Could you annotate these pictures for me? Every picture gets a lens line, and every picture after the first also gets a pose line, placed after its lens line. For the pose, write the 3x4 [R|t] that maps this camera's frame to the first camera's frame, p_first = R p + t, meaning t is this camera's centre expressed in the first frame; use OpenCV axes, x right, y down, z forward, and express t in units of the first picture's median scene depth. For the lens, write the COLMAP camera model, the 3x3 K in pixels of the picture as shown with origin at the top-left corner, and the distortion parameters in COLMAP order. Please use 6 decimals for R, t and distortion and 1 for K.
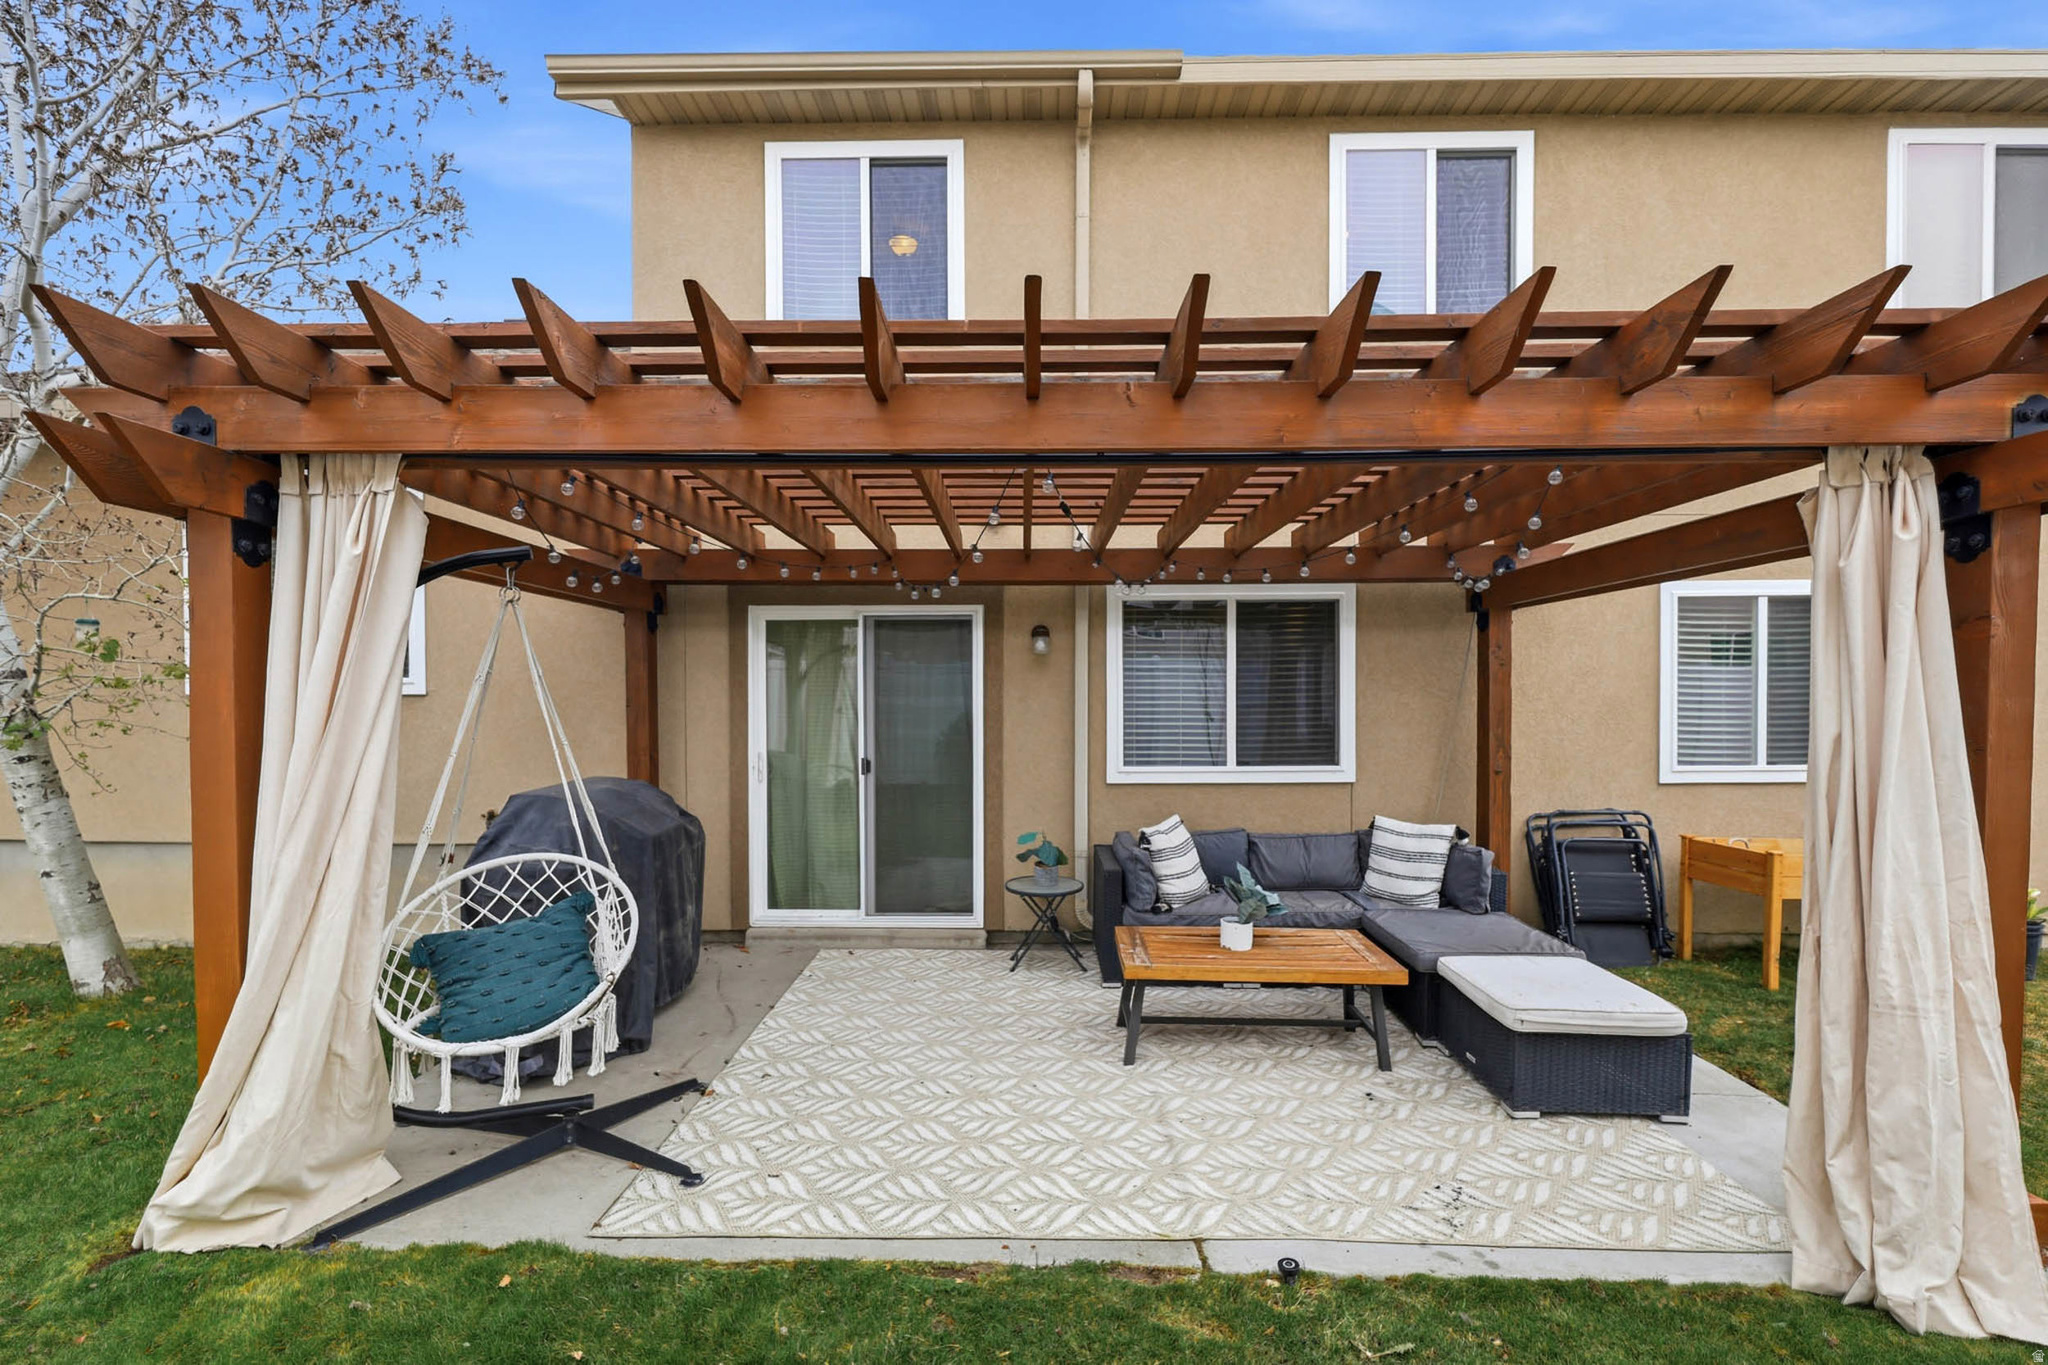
lens RADIAL K [[857.5, 0, 1014.8], [0, 857.5, 710.1], [0, 0, 1]] dist [-0.005269, -0.000448]
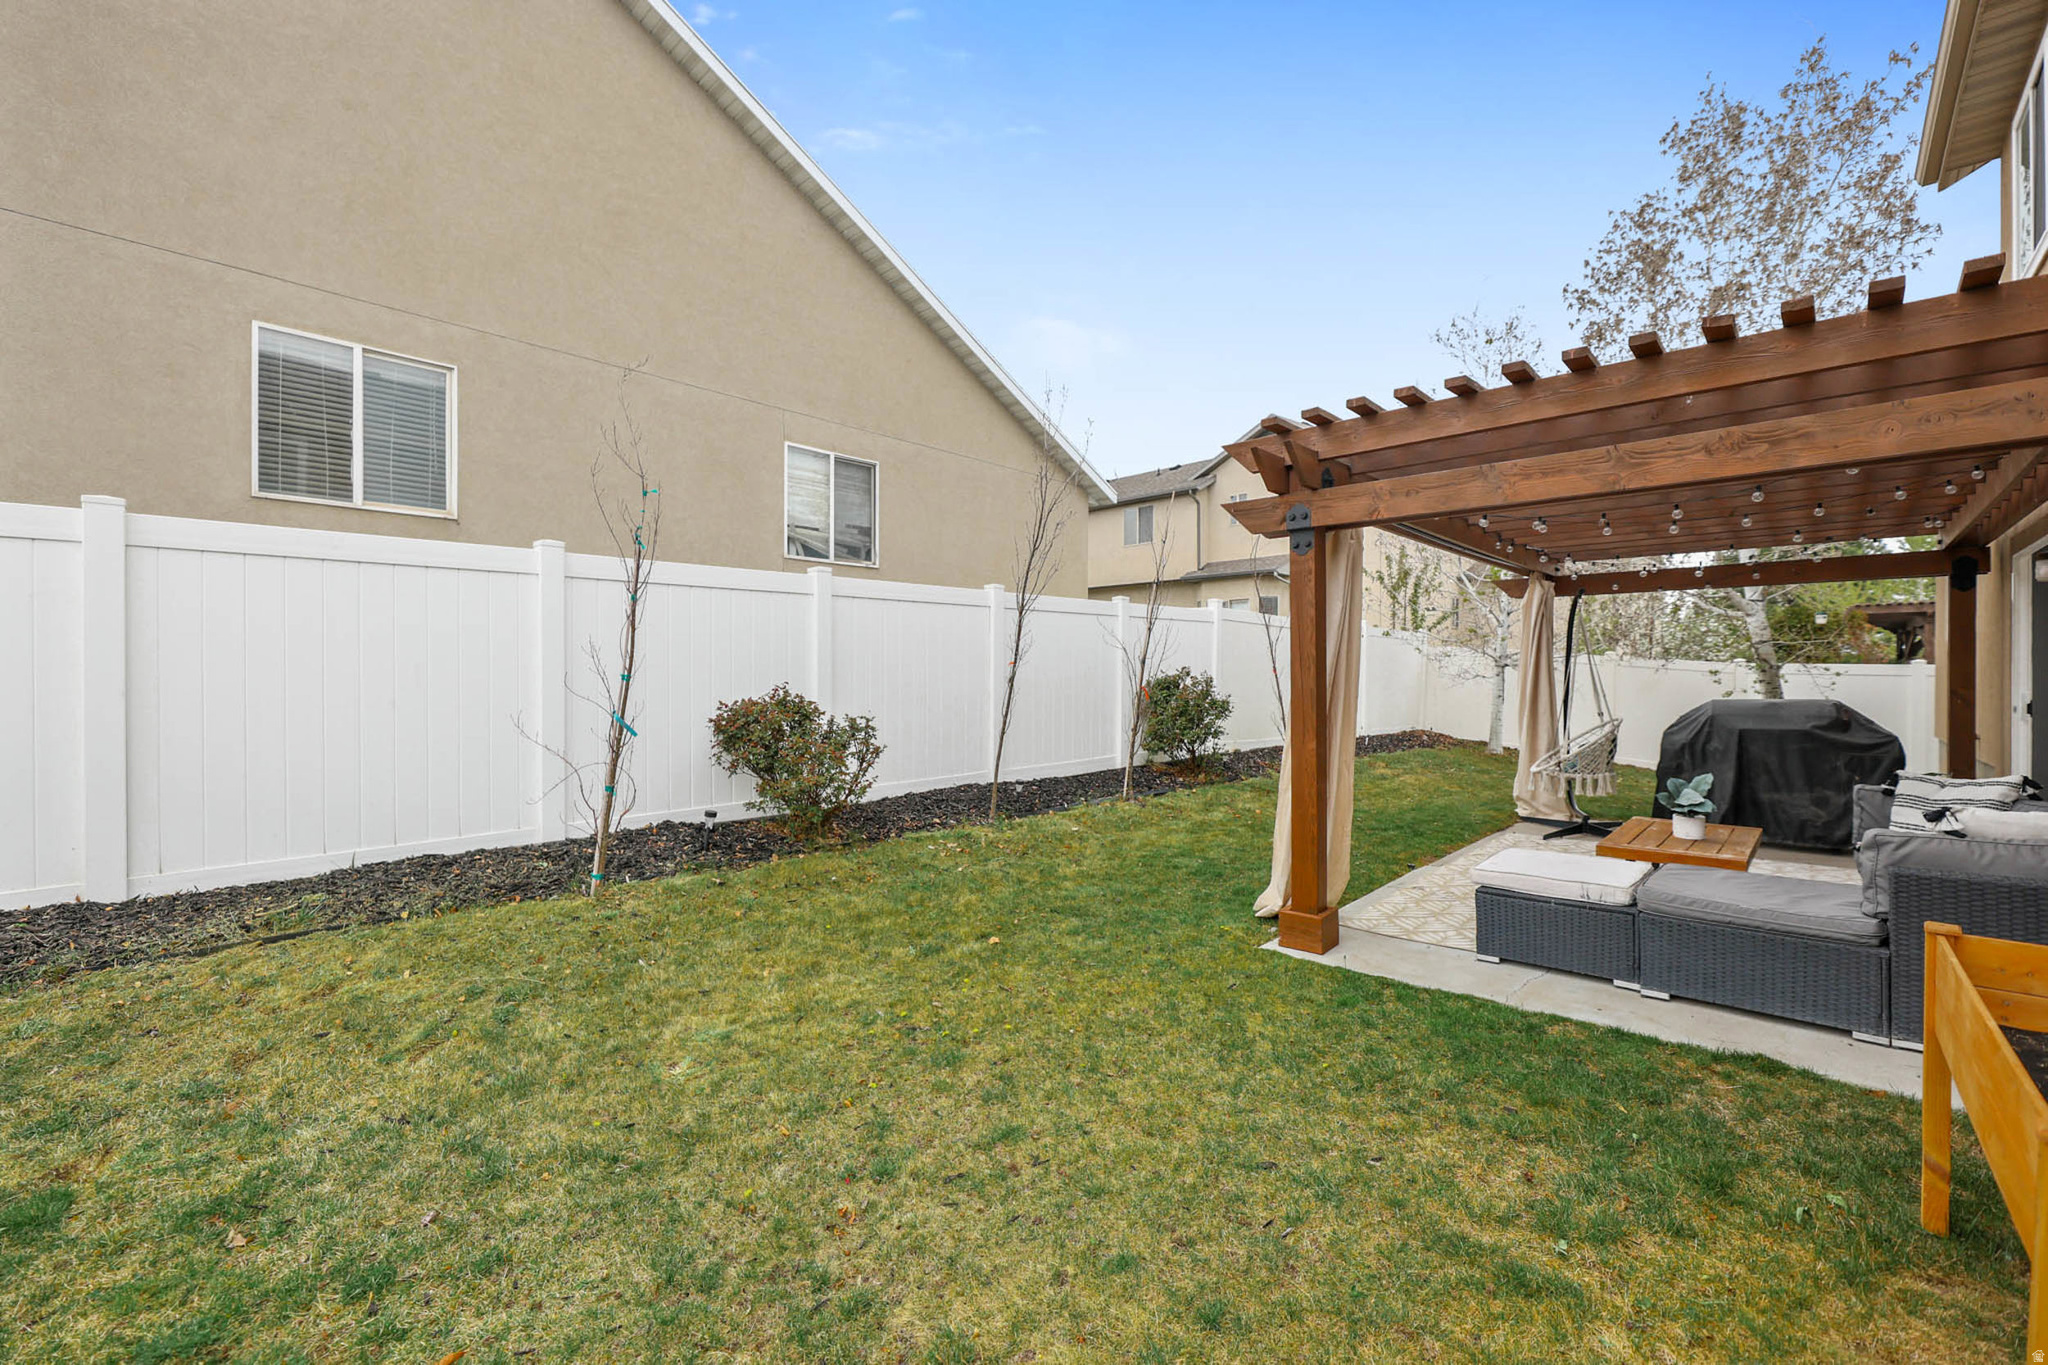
lens RADIAL K [[848.0, 0, 1024.0], [0, 848.0, 682.5], [0, 0, 1]] dist [-0.002755, -0.000411]
pose [[-0.665066, 0.009651, -0.746722, 1.455942], [-0.009206, 0.999735, 0.021120, 0.030153], [0.746728, 0.020920, -0.664801, 0.881782]]
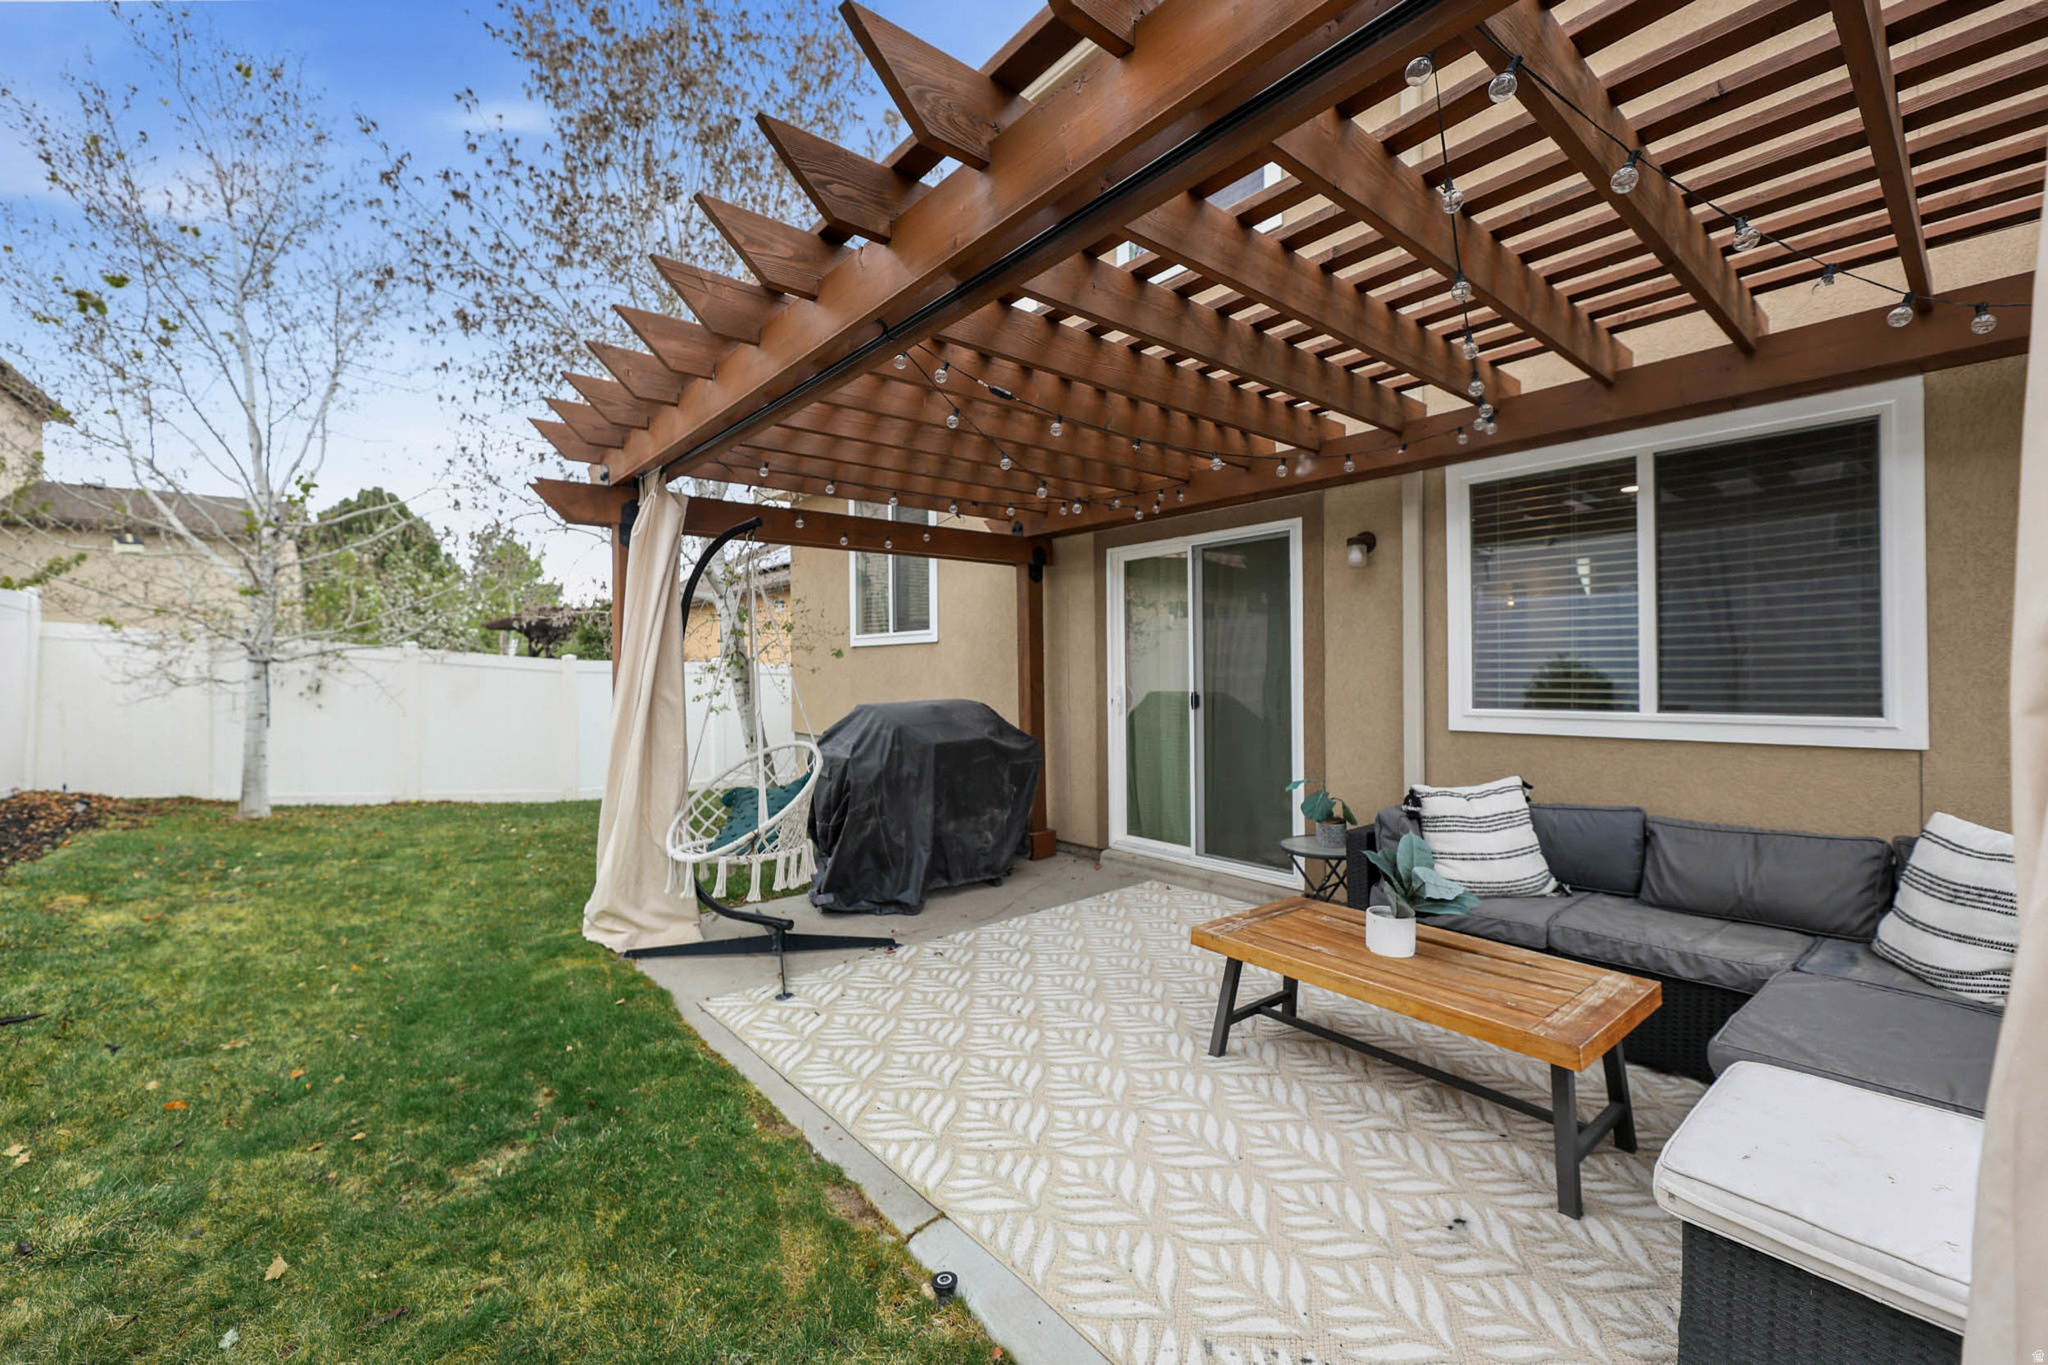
lens RADIAL K [[837.3, 0, 1033.8], [0, 837.3, 665.8], [0, 0, 1]] dist [-0.002539, -0.000429]
pose [[0.660469, -0.008259, -0.750808, 0.468872], [-0.002235, 0.999913, -0.012966, 0.043791], [0.750850, 0.010241, 0.660394, 0.266261]]
